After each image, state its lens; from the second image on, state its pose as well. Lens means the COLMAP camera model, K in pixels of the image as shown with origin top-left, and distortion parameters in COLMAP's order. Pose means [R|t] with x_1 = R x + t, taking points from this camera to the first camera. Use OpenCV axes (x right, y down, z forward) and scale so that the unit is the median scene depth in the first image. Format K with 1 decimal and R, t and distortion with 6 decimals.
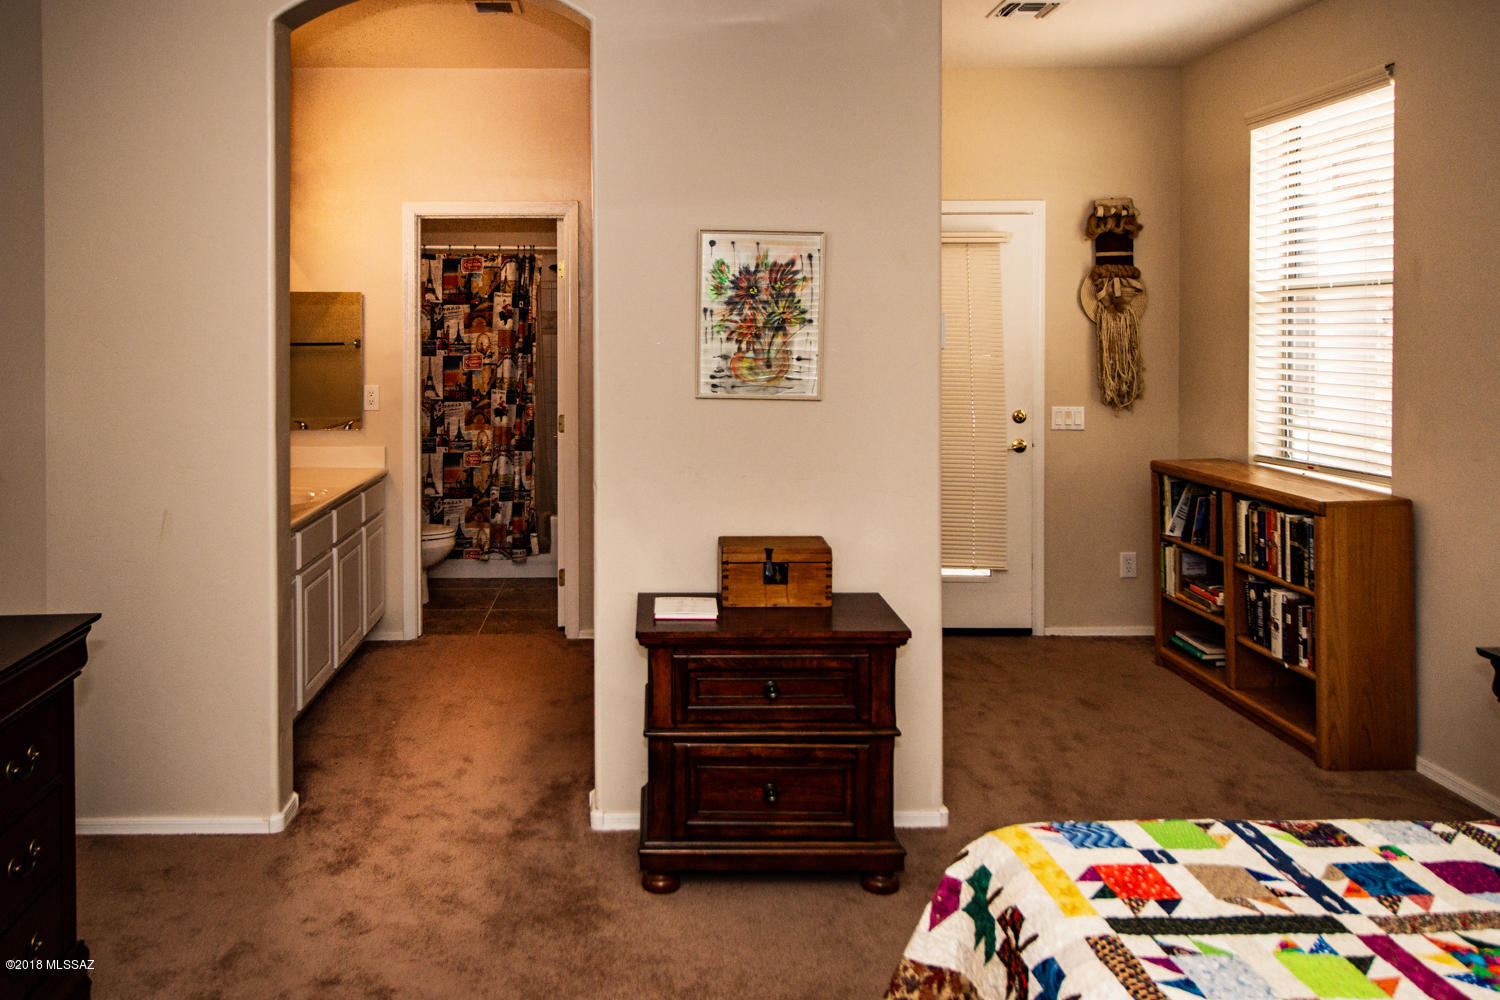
lens RADIAL K [[1153.7, 0, 738.9], [0, 1153.7, 487.2], [0, 0, 1]] dist [-0.006342, 0.021641]
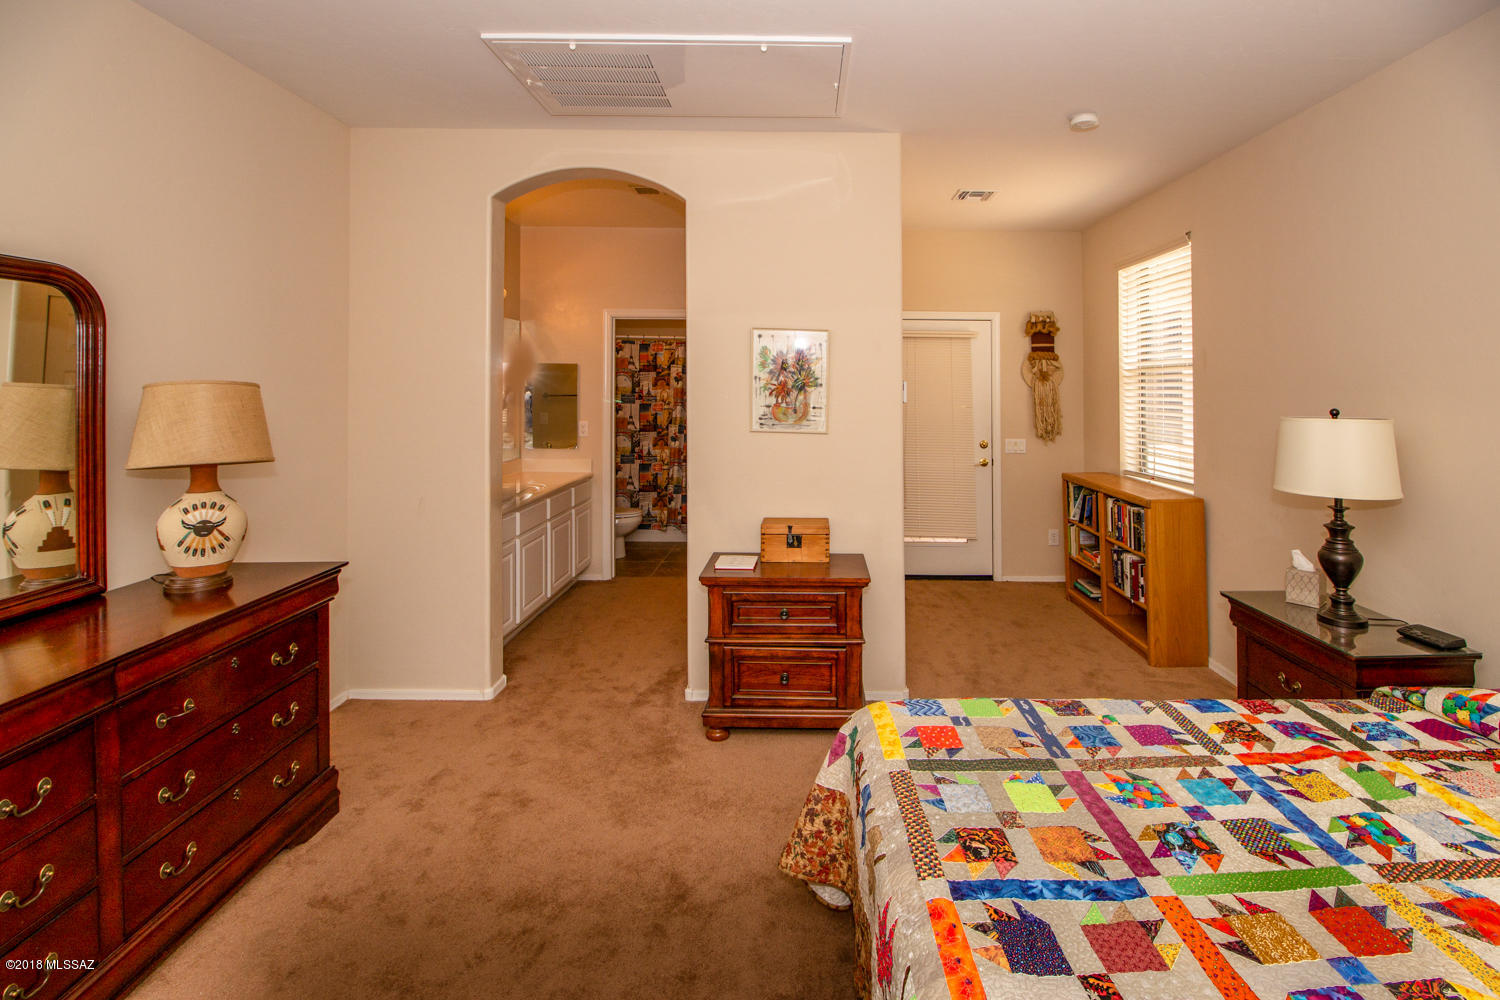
lens RADIAL K [[719.6, 0, 675.5], [0, 719.6, 472.6], [0, 0, 1]] dist [-0.008946, -0.005307]
pose [[0.999950, 0.010028, -0.000531, -0.158513], [-0.010037, 0.999727, -0.021108, 0.002651], [0.000319, 0.021112, 0.999777, -0.003836]]
